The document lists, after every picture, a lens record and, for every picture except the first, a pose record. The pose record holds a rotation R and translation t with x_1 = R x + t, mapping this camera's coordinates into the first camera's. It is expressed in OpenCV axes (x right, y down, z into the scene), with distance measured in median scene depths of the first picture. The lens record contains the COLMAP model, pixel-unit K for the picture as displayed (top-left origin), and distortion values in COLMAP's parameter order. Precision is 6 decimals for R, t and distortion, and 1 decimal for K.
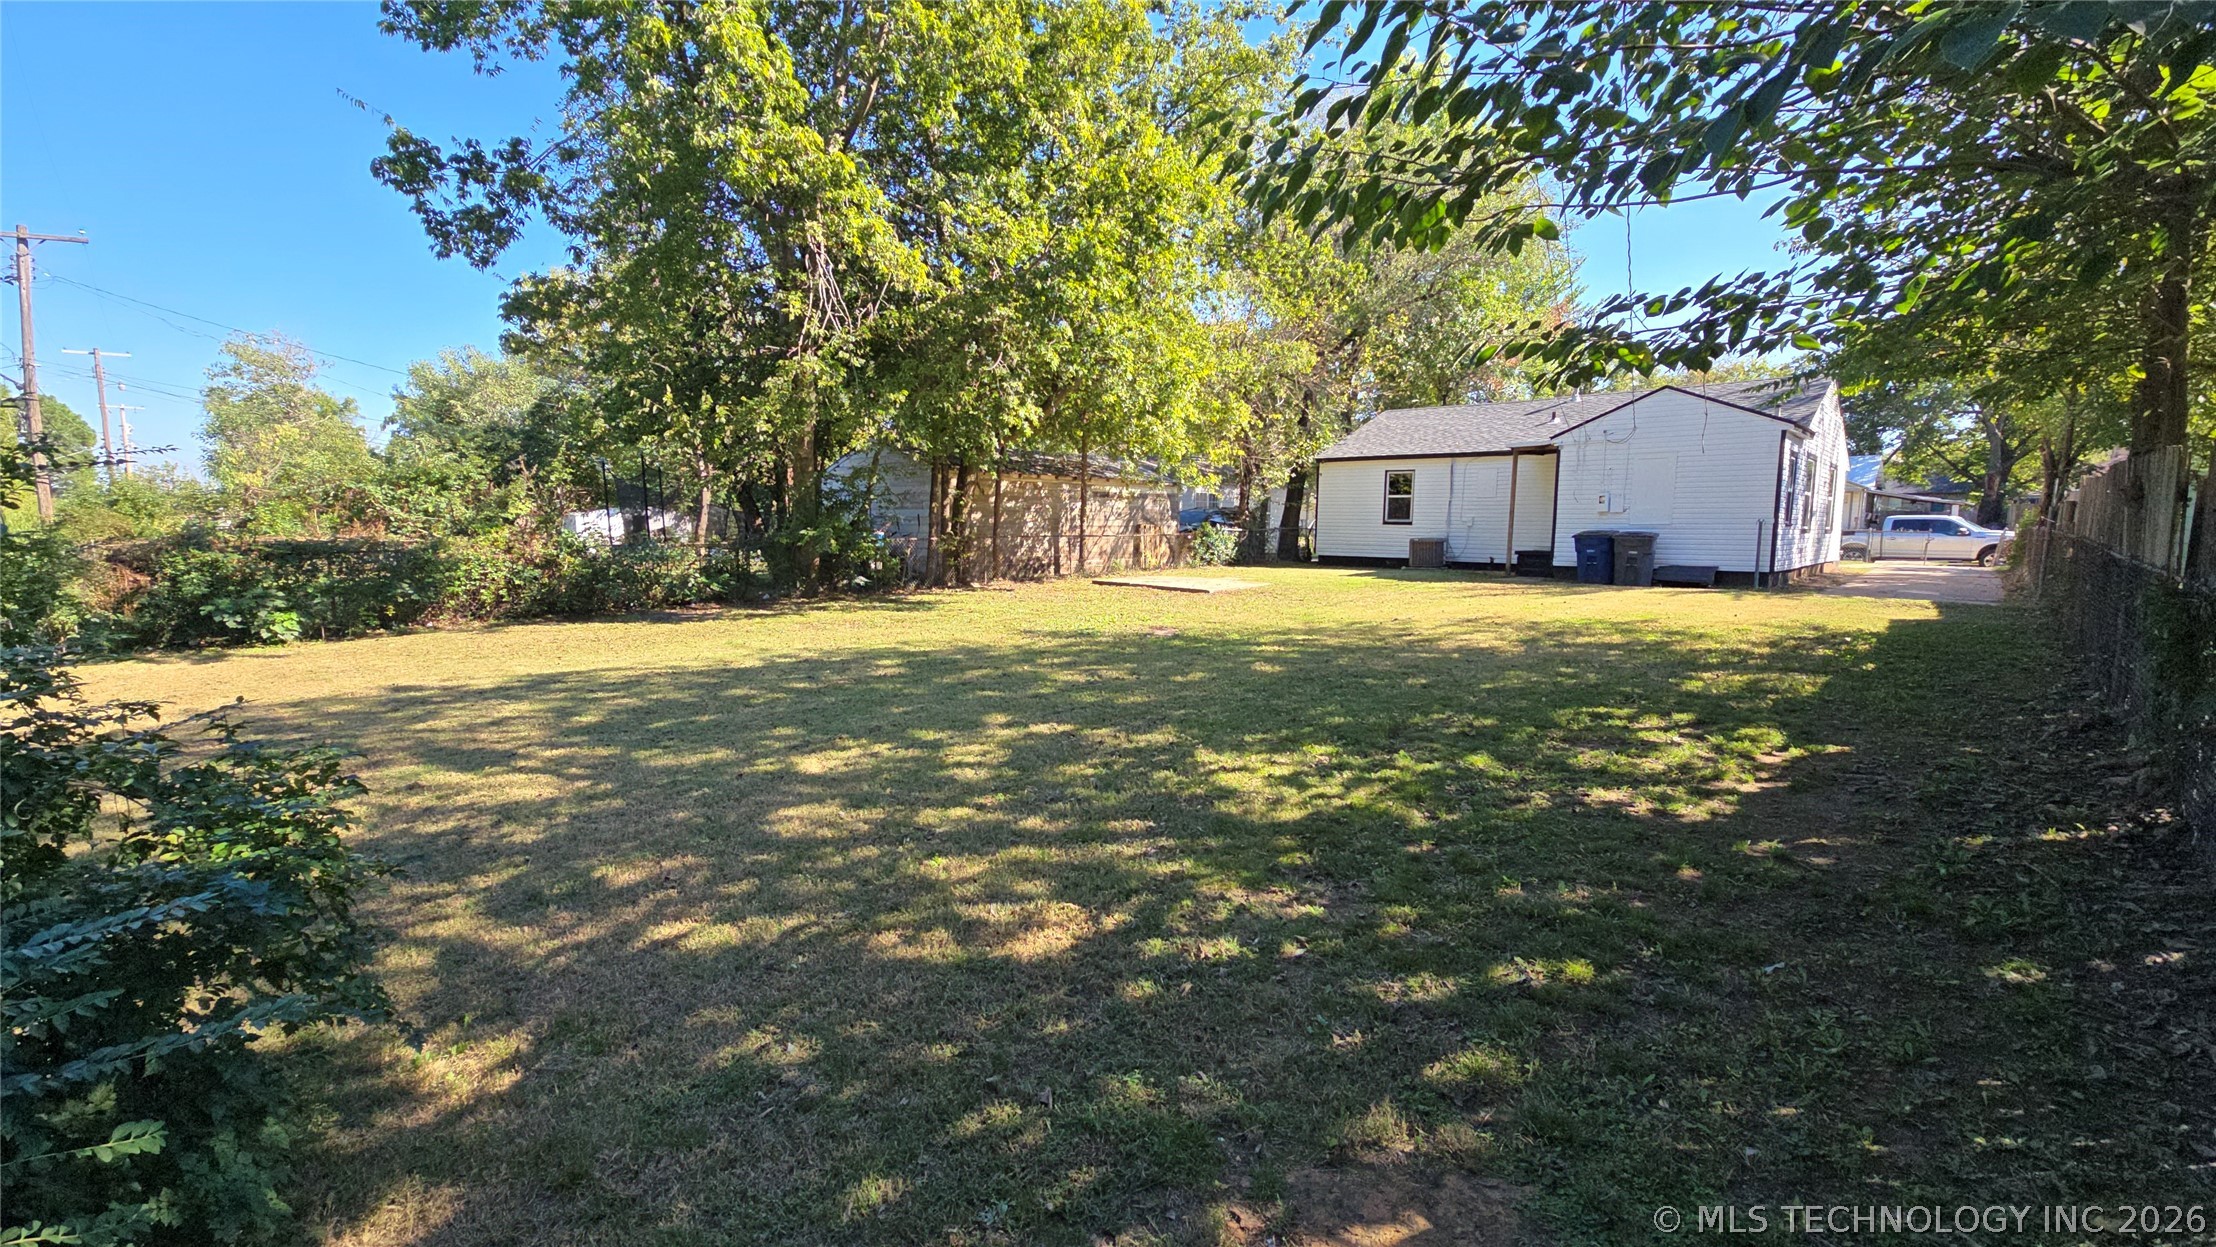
lens RADIAL K [[909.8, 0, 1097.6], [0, 909.8, 624.3], [0, 0, 1]] dist [-0.000825, -0.000015]
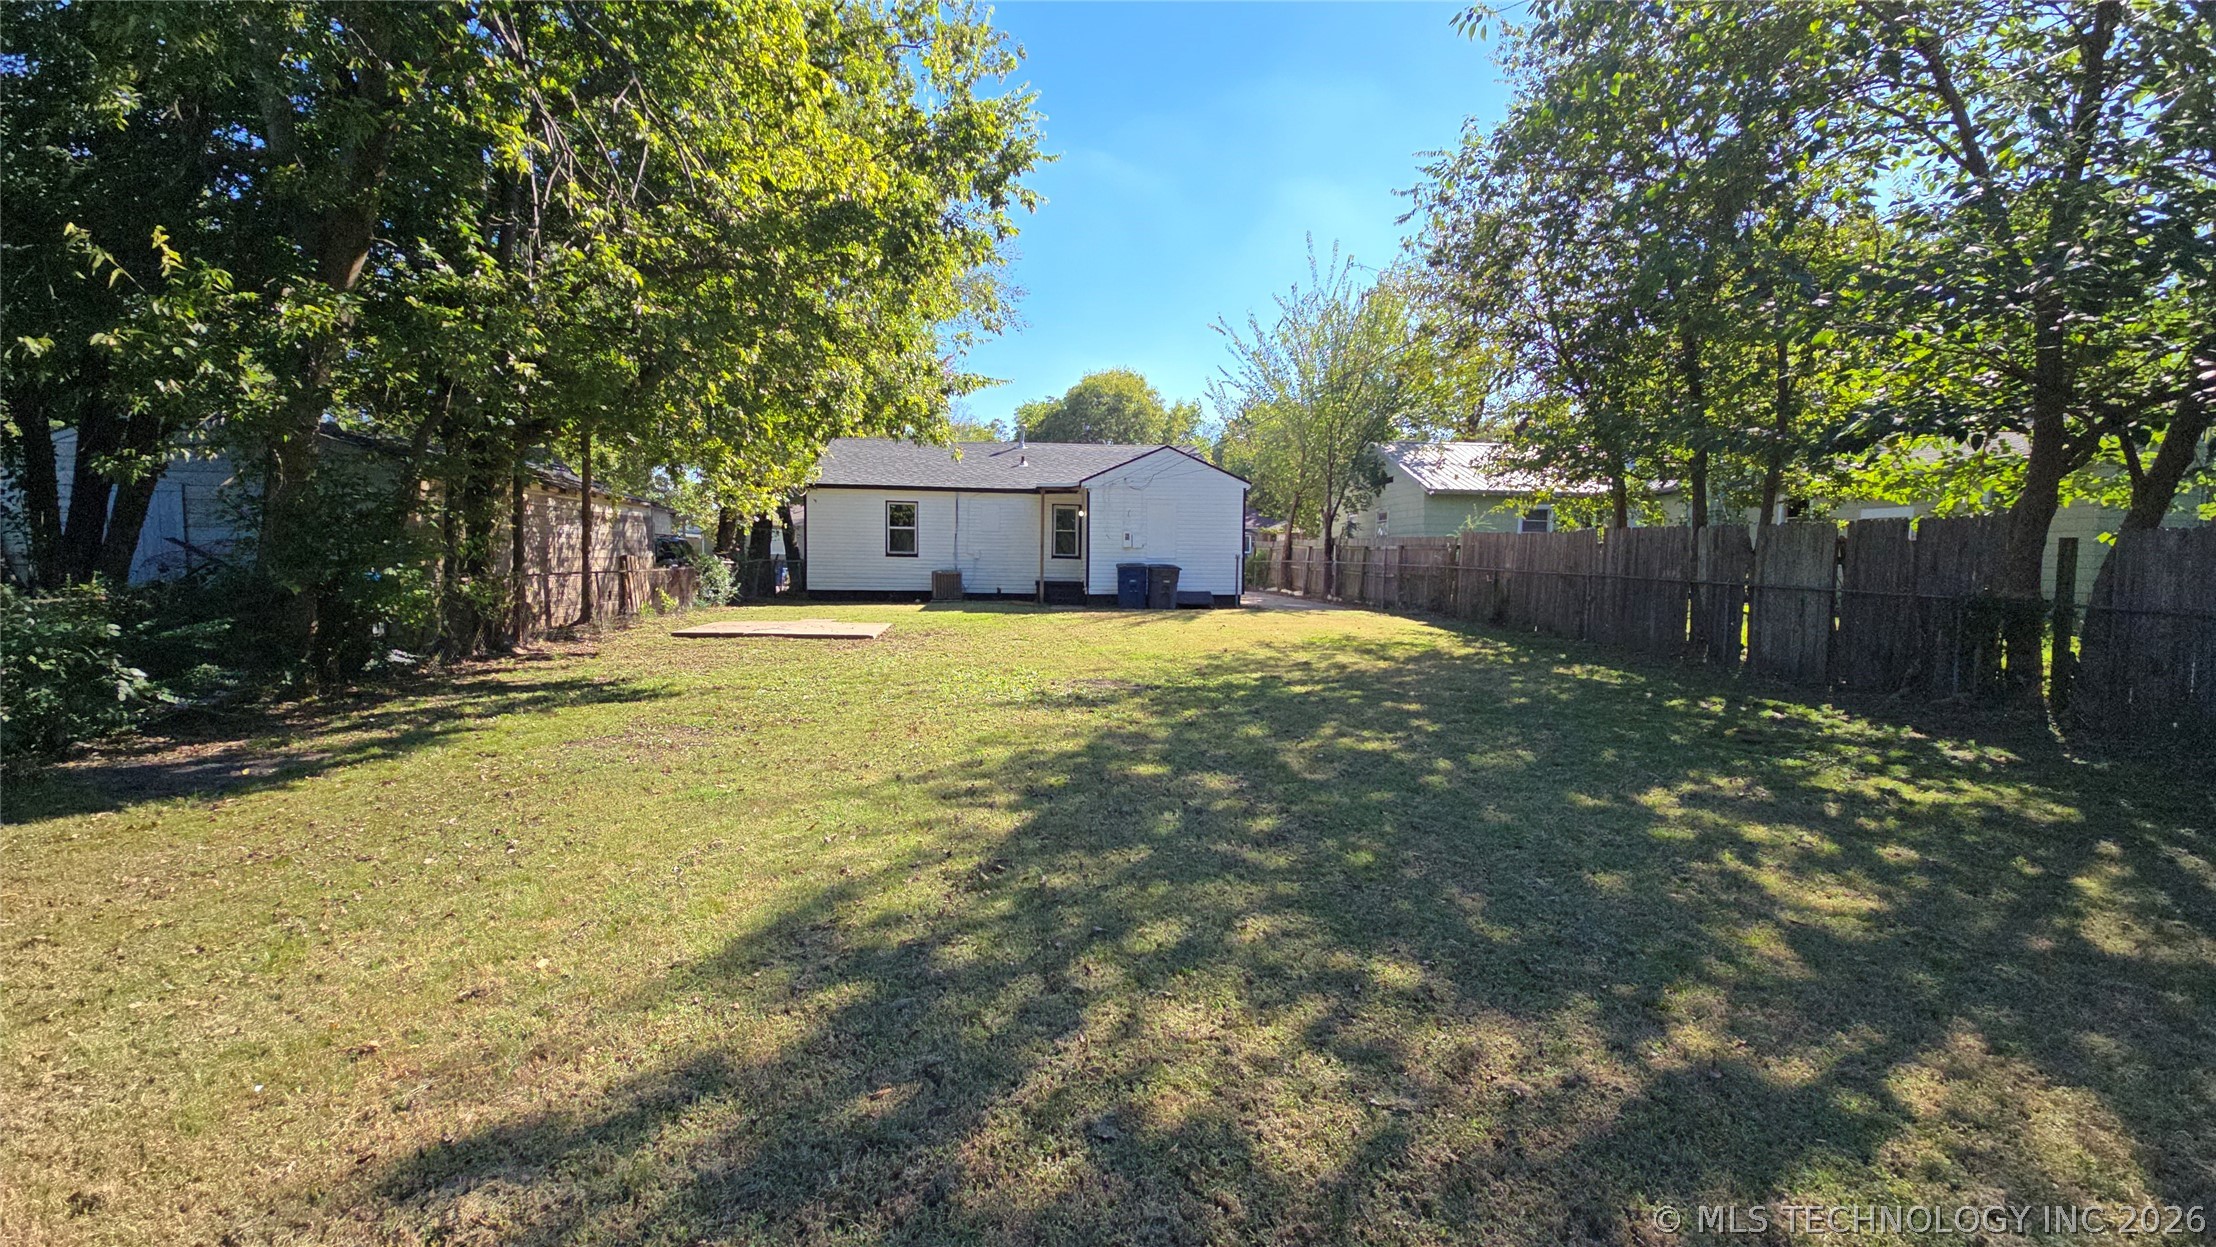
lens RADIAL K [[909.8, 0, 1097.6], [0, 909.8, 624.3], [0, 0, 1]] dist [-0.000825, -0.000015]
pose [[0.626762, -0.056773, 0.777140, -0.320194], [0.078942, 0.996837, 0.009156, -0.030899], [-0.775202, 0.055610, 0.629261, 0.238195]]
